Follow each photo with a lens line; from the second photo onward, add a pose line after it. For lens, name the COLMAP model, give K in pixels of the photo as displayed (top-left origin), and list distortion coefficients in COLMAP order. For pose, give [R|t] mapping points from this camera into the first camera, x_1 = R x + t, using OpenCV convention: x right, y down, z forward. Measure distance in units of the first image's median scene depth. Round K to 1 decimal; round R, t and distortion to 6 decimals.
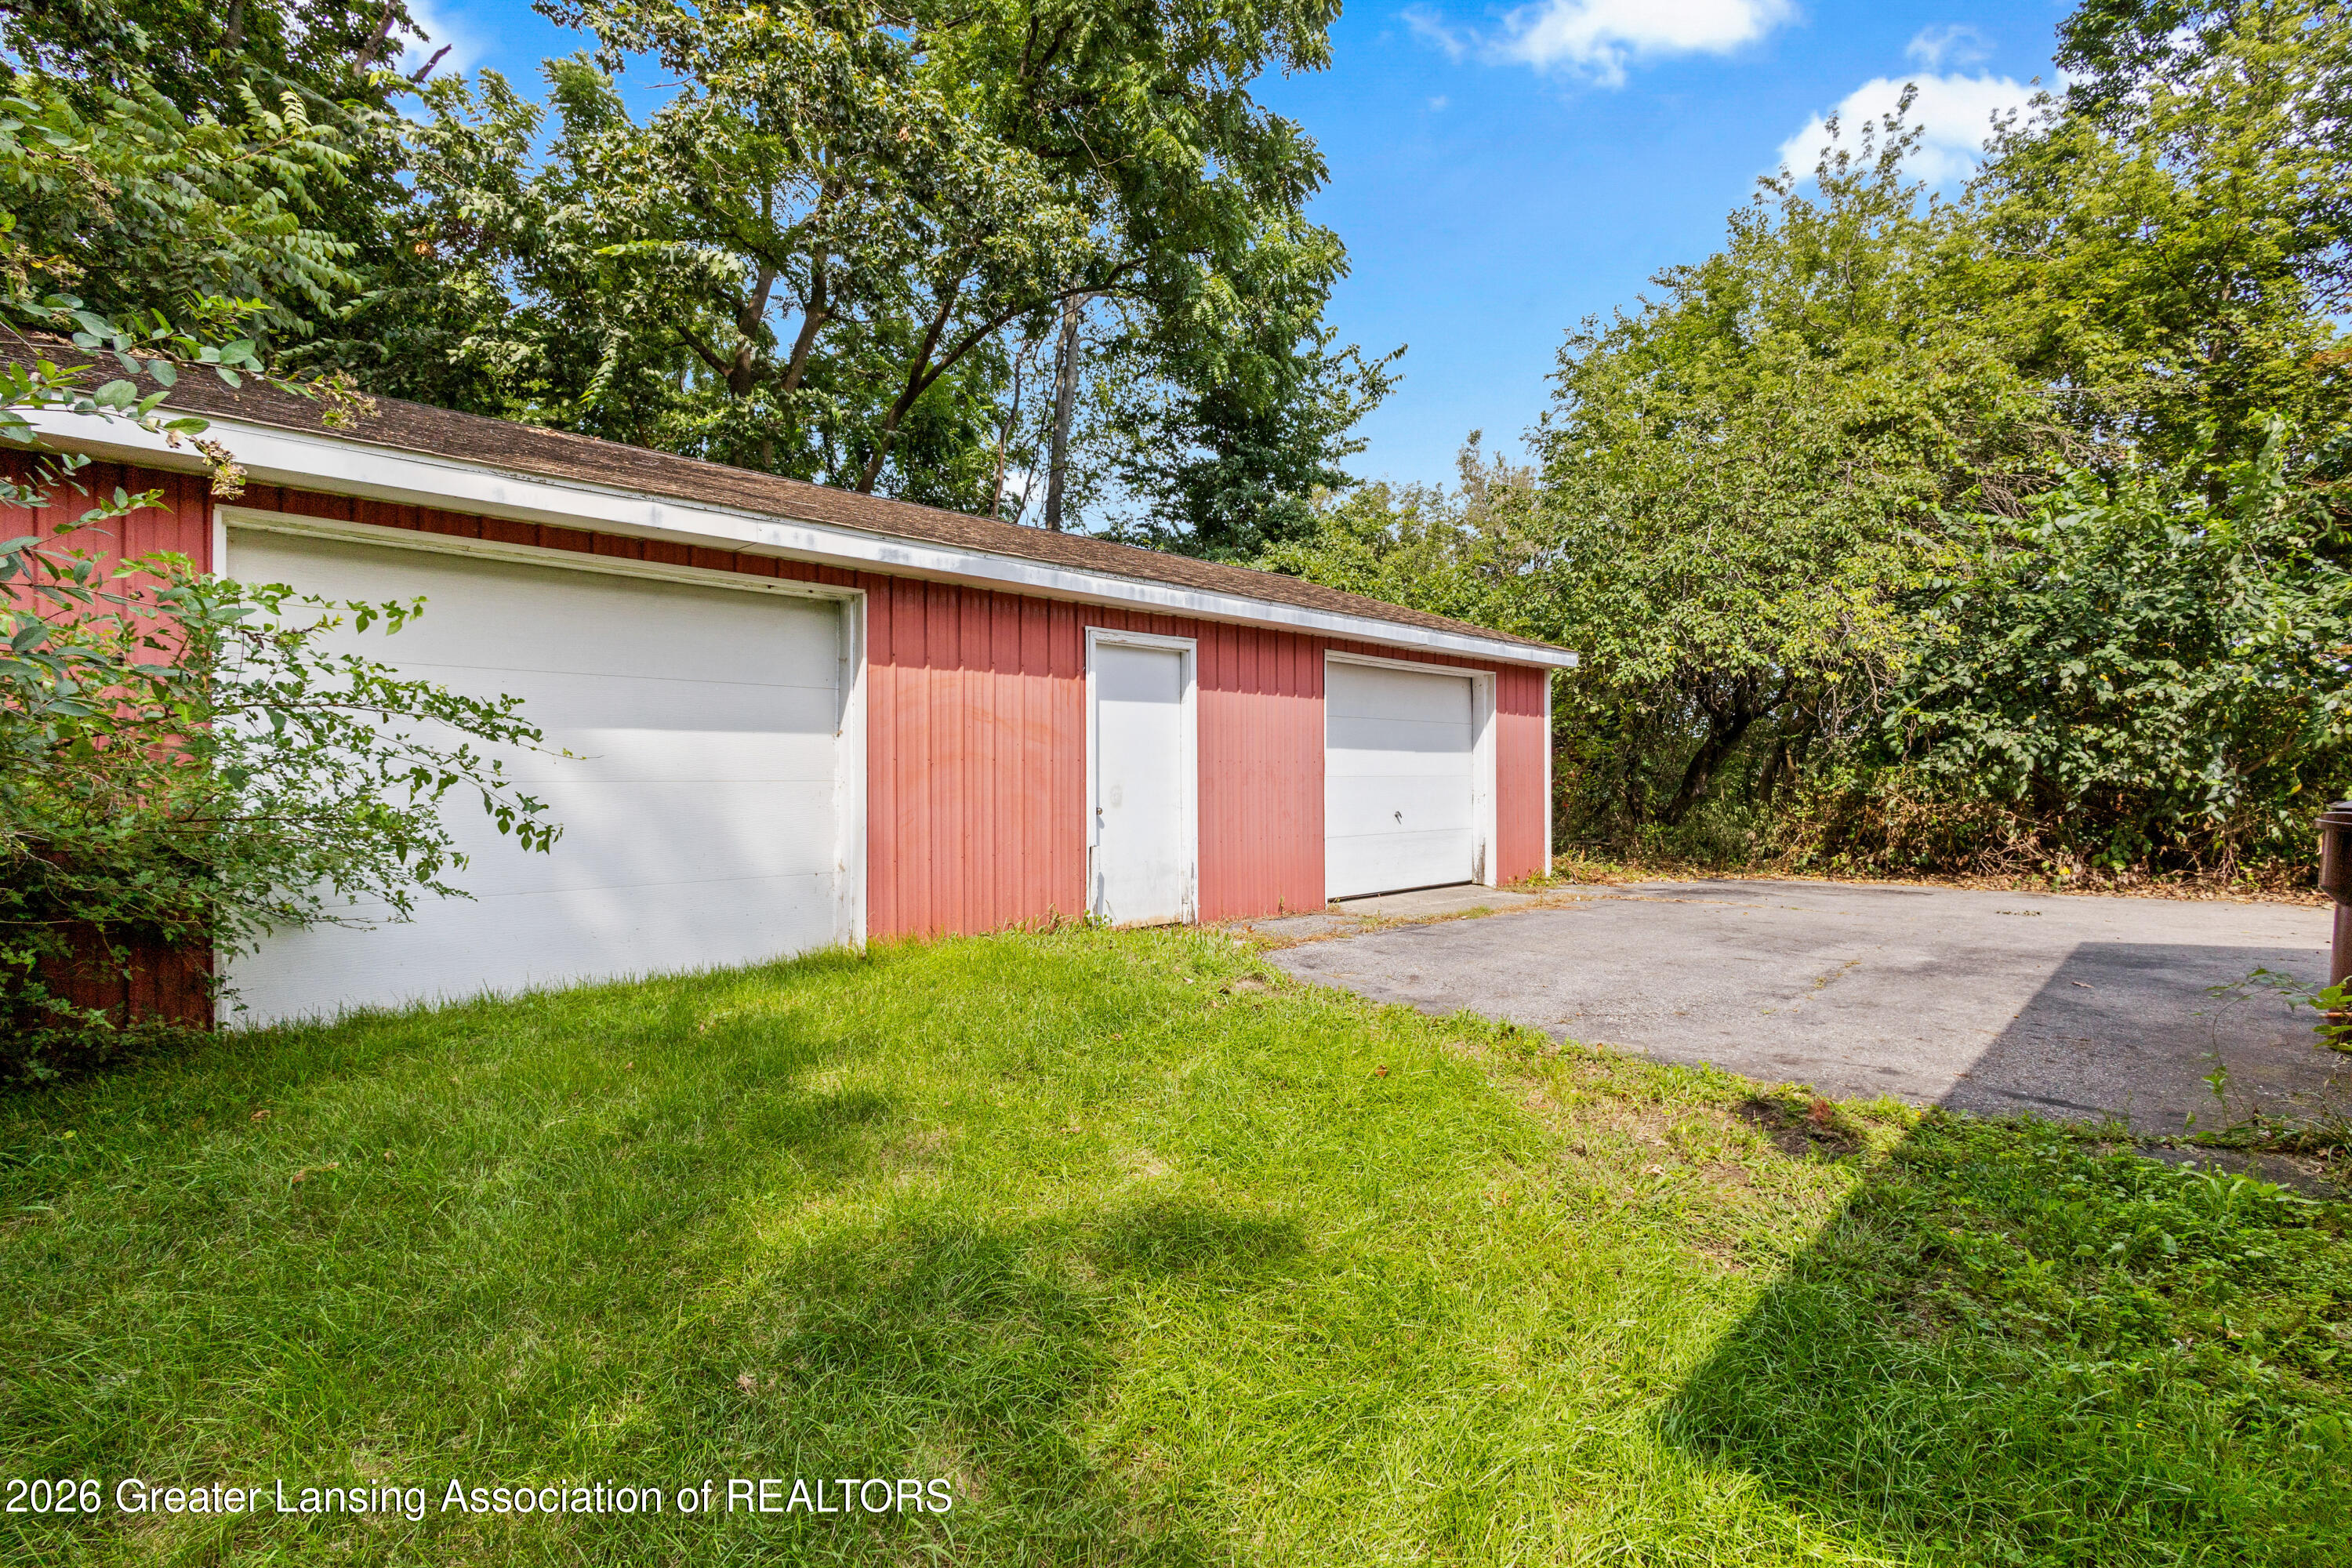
lens RADIAL K [[1094.0, 0, 1177.6], [0, 1094.0, 783.7], [0, 0, 1]] dist [-0.001588, -0.000524]
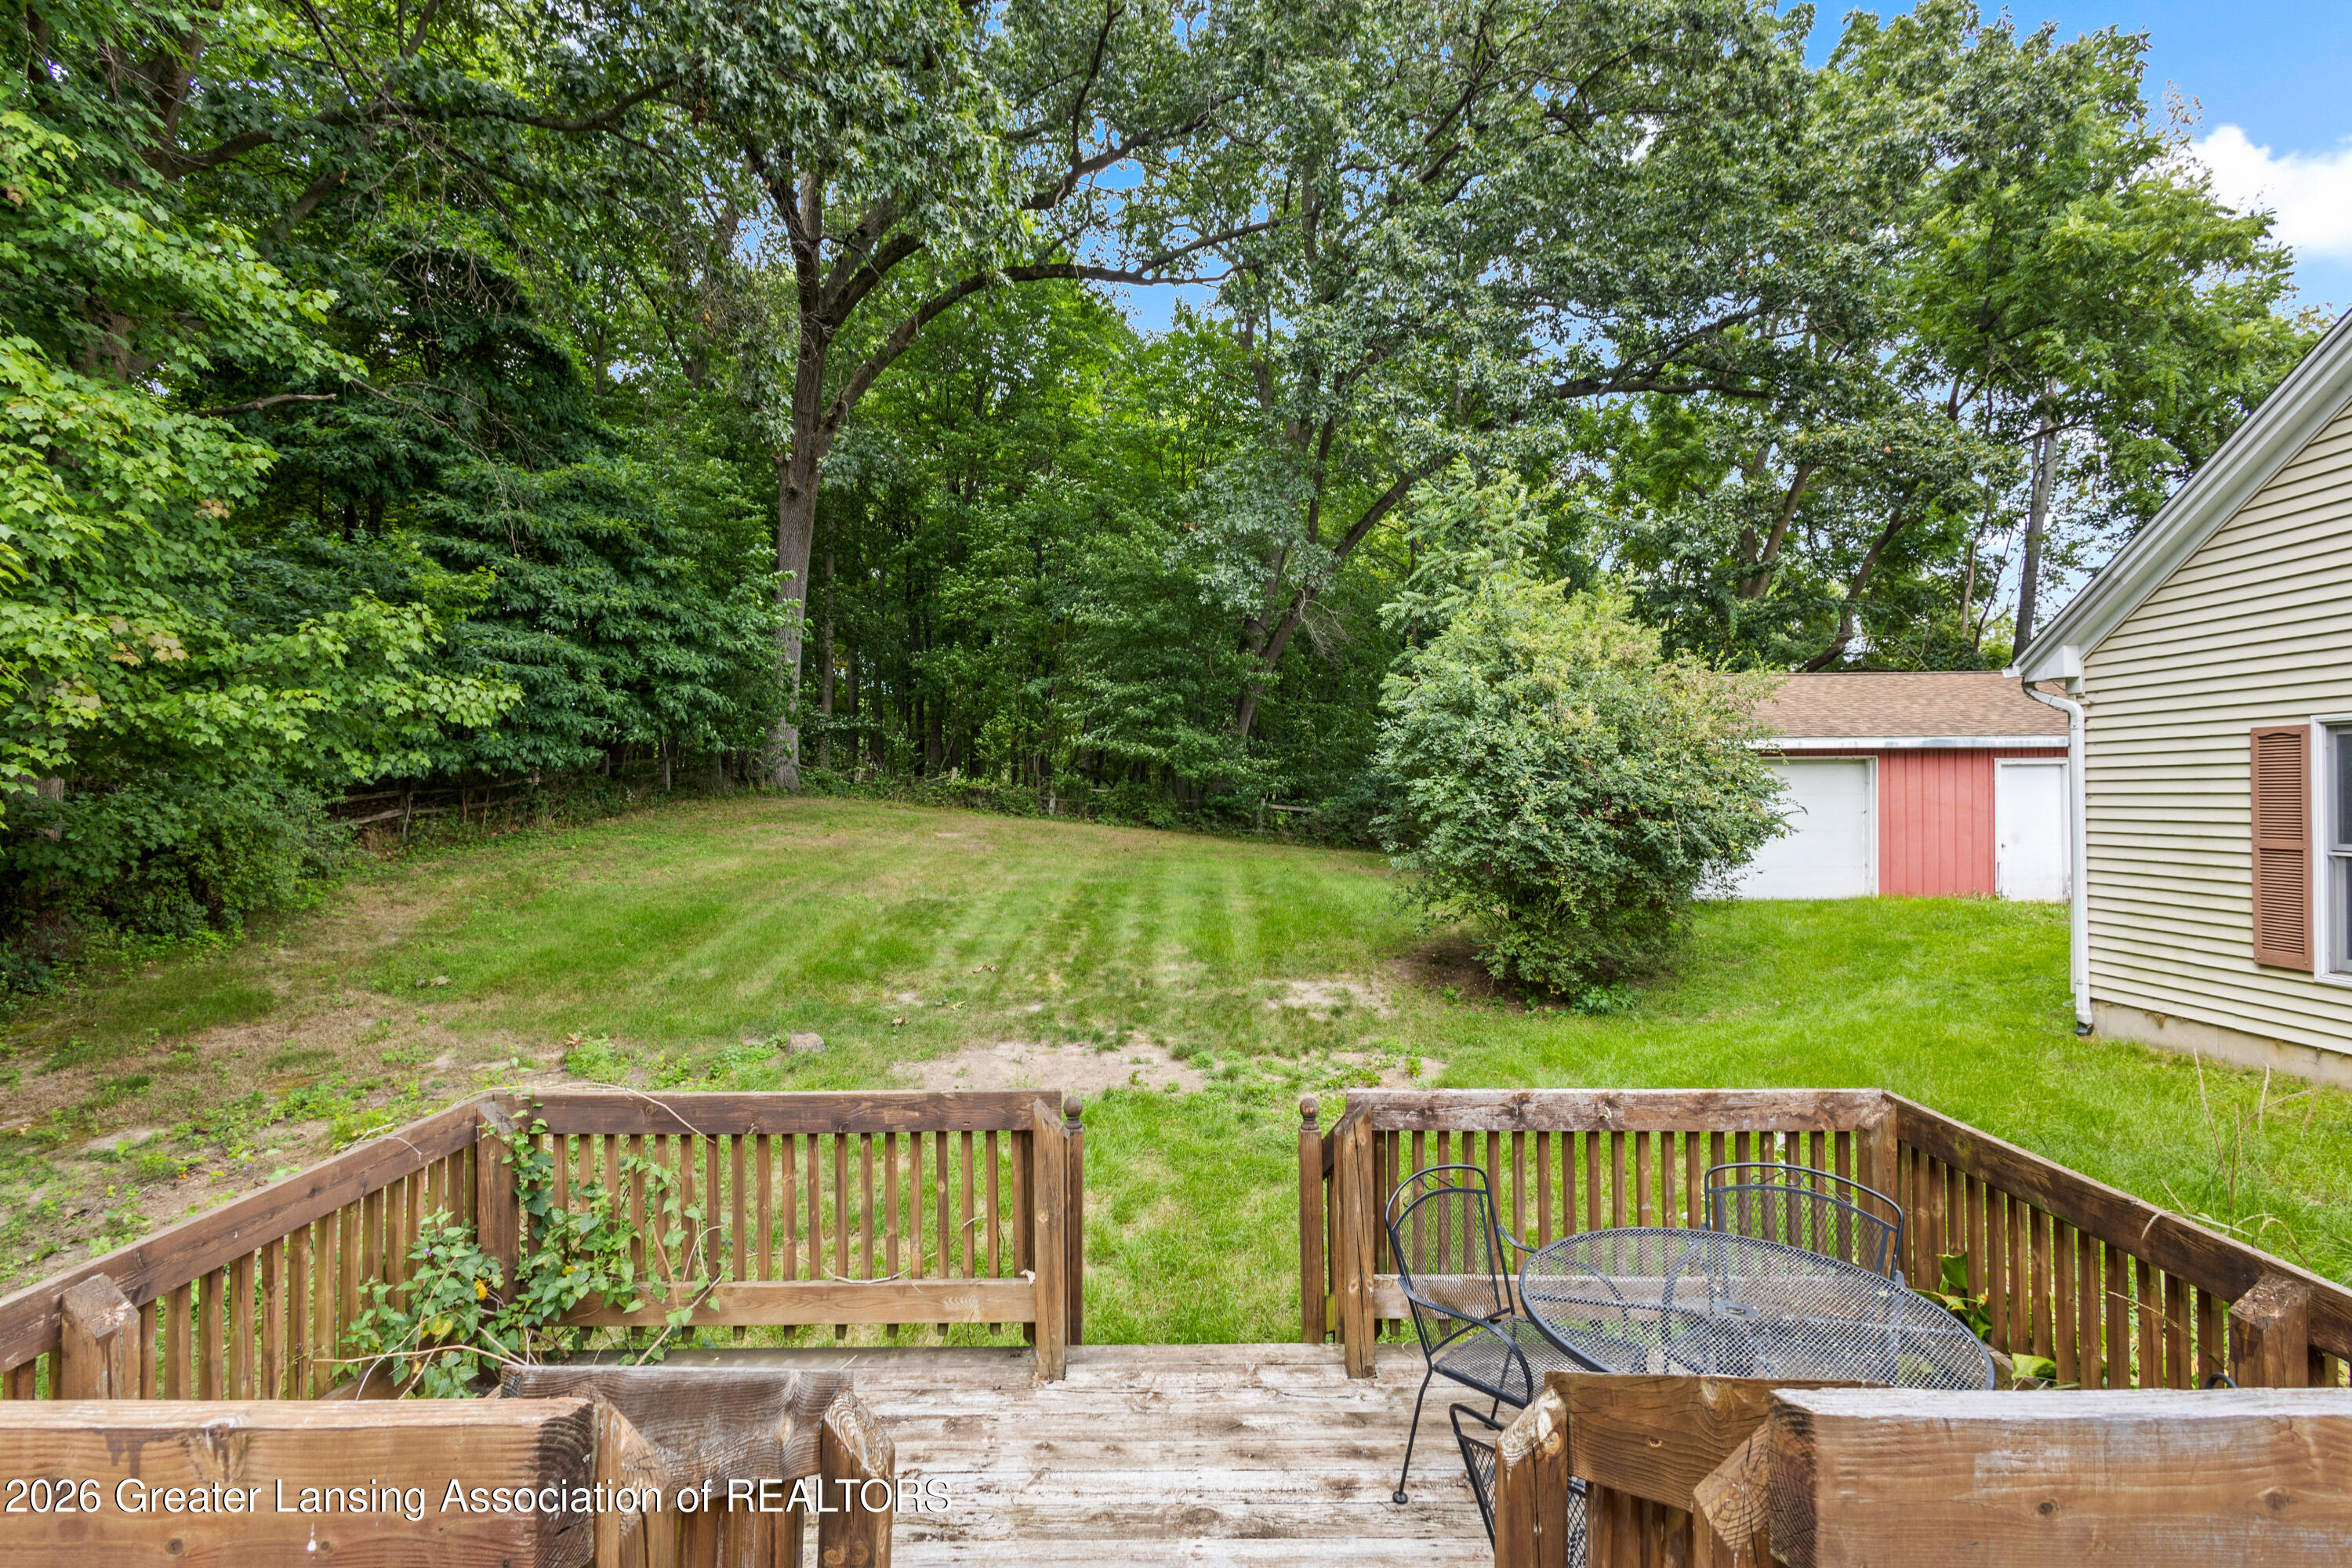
lens RADIAL K [[1094.0, 0, 1176.6], [0, 1094.0, 785.8], [0, 0, 1]] dist [-0.001588, -0.000524]
pose [[0.688959, -0.022721, -0.724444, 0.361345], [-0.002841, 0.999416, -0.034046, -0.015070], [0.724795, 0.025514, 0.688492, -1.621946]]
